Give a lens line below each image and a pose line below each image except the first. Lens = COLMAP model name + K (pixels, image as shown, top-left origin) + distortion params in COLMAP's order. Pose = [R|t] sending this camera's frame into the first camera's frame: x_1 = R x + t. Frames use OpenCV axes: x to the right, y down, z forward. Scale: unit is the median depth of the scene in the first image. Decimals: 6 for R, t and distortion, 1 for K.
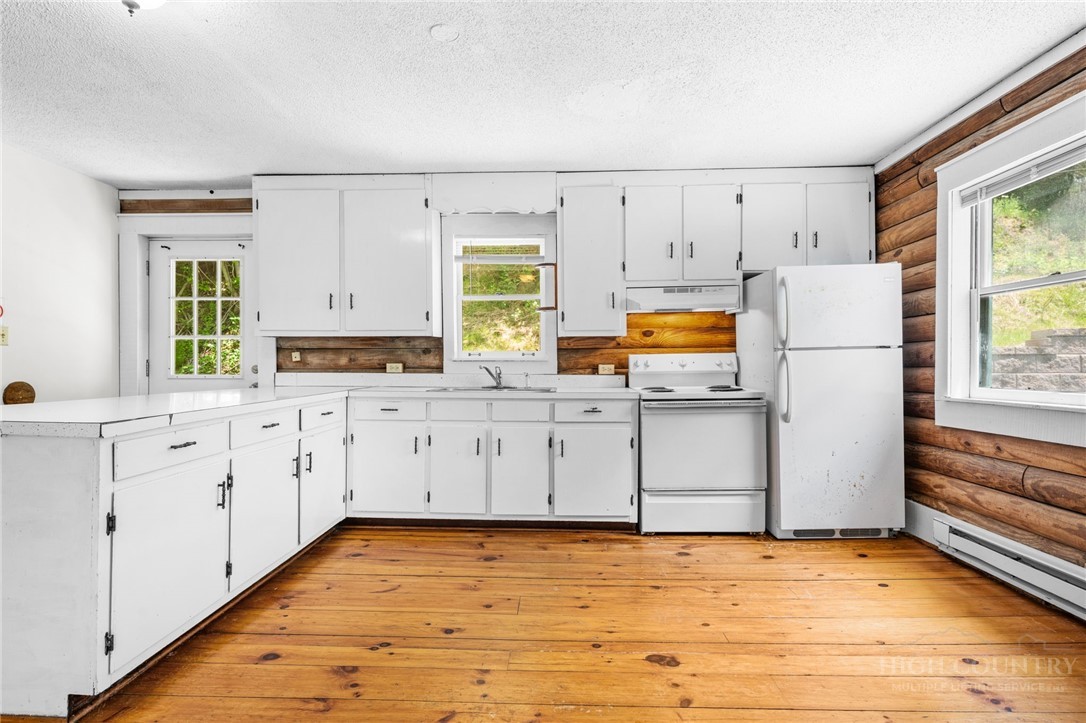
lens RADIAL K [[527.9, 0, 540.2], [0, 527.9, 363.2], [0, 0, 1]] dist [-0.000250, -0.000614]
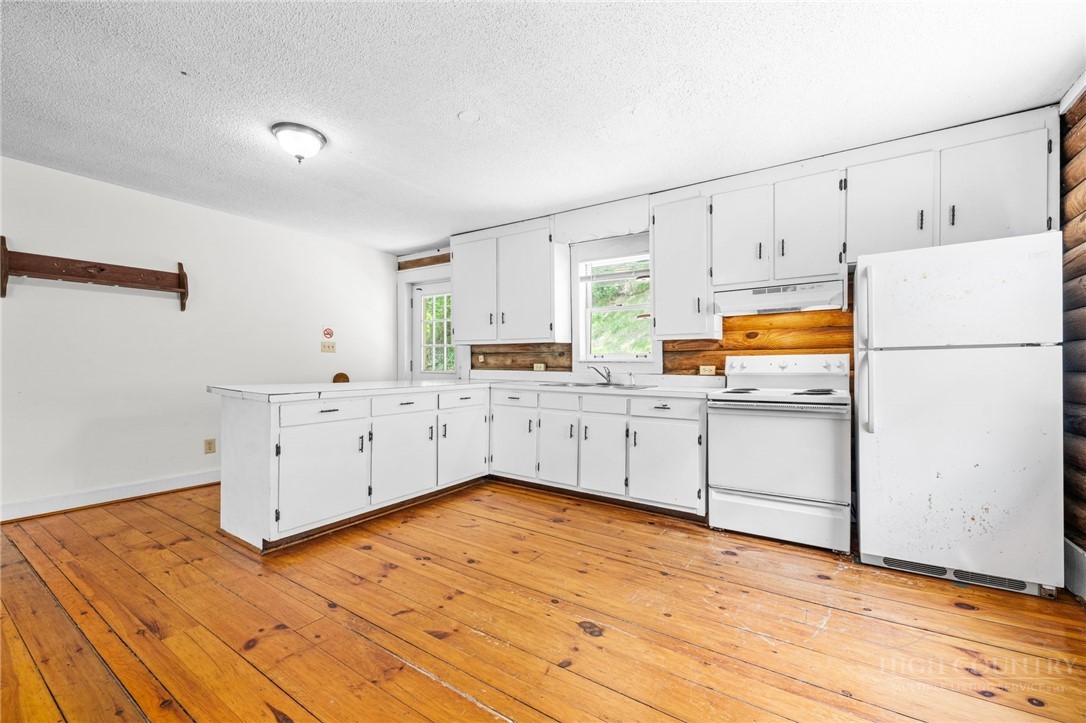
lens RADIAL K [[438.9, 0, 543.7], [0, 438.9, 368.7], [0, 0, 1]] dist [-0.001209, 0.000557]
pose [[0.854348, 0.010785, -0.519590, 0.351586], [-0.005627, 0.999918, 0.011503, 0.000379], [0.519672, -0.006904, 0.854338, 0.087186]]
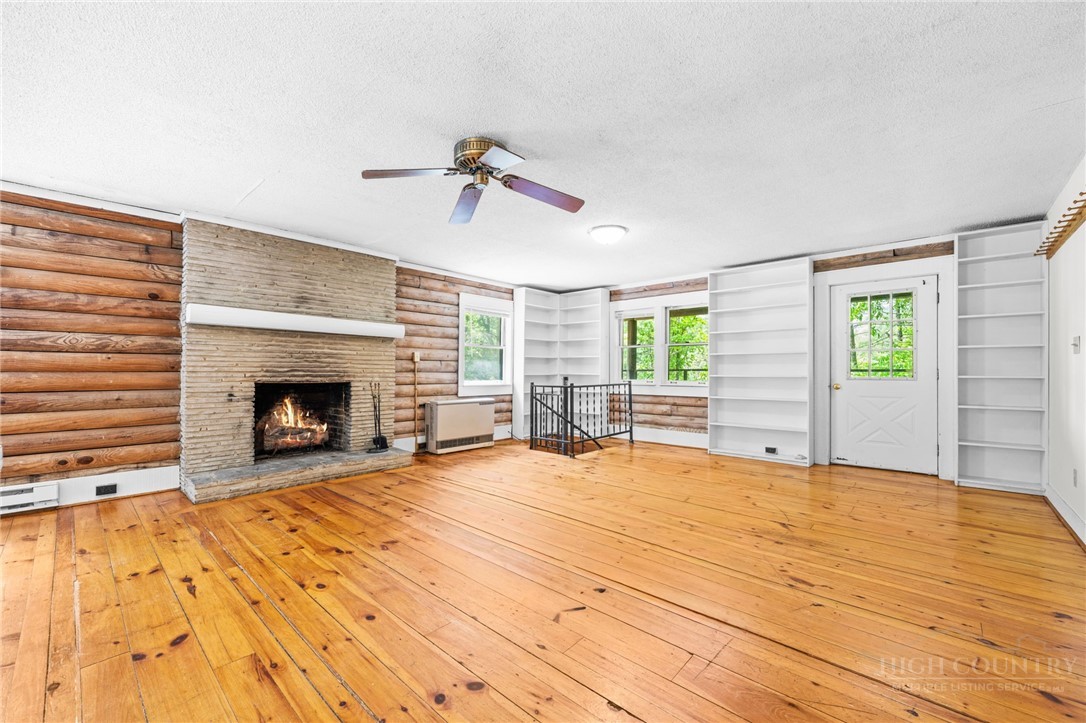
lens RADIAL K [[438.9, 0, 549.8], [0, 438.9, 361.2], [0, 0, 1]] dist [-0.001209, 0.000557]
pose [[-0.765960, 0.013634, 0.642743, -0.834317], [-0.000813, 0.999754, -0.022176, 0.000666], [-0.642887, -0.017509, -0.765761, 0.450249]]
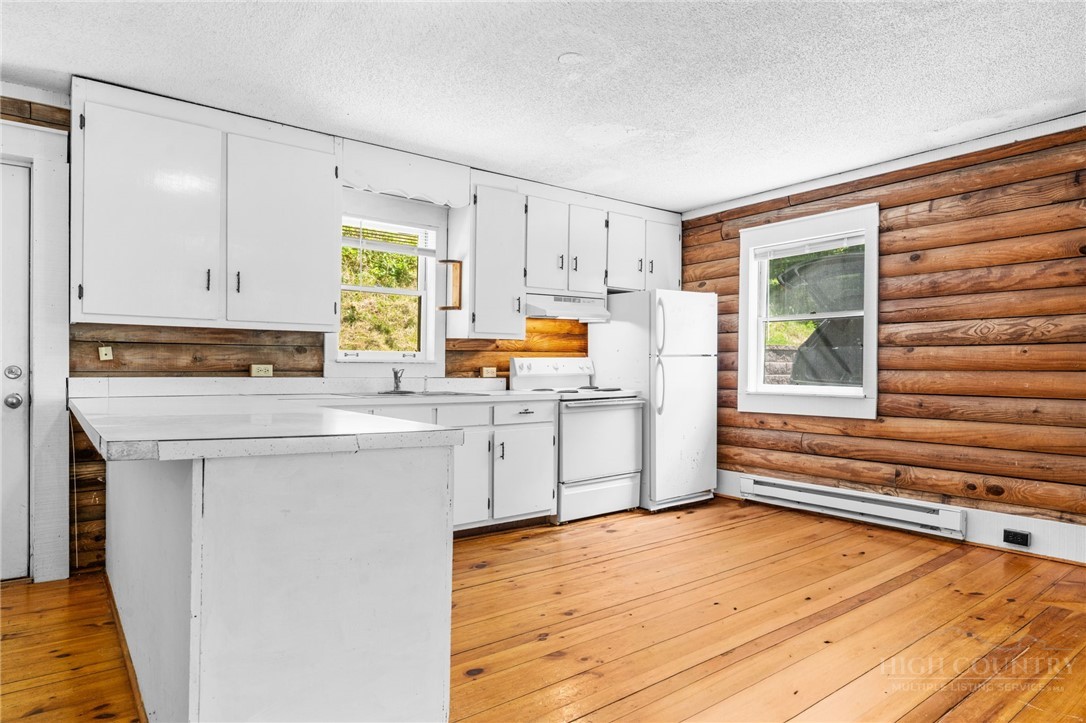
lens RADIAL K [[637.1, 0, 541.4], [0, 637.1, 370.3], [0, 0, 1]] dist [-0.004953, 0.002923]
pose [[0.769236, 0.001685, 0.638962, -0.653906], [-0.006215, 0.999969, 0.004845, 0.002002], [-0.638934, -0.007699, 0.769223, 0.022272]]
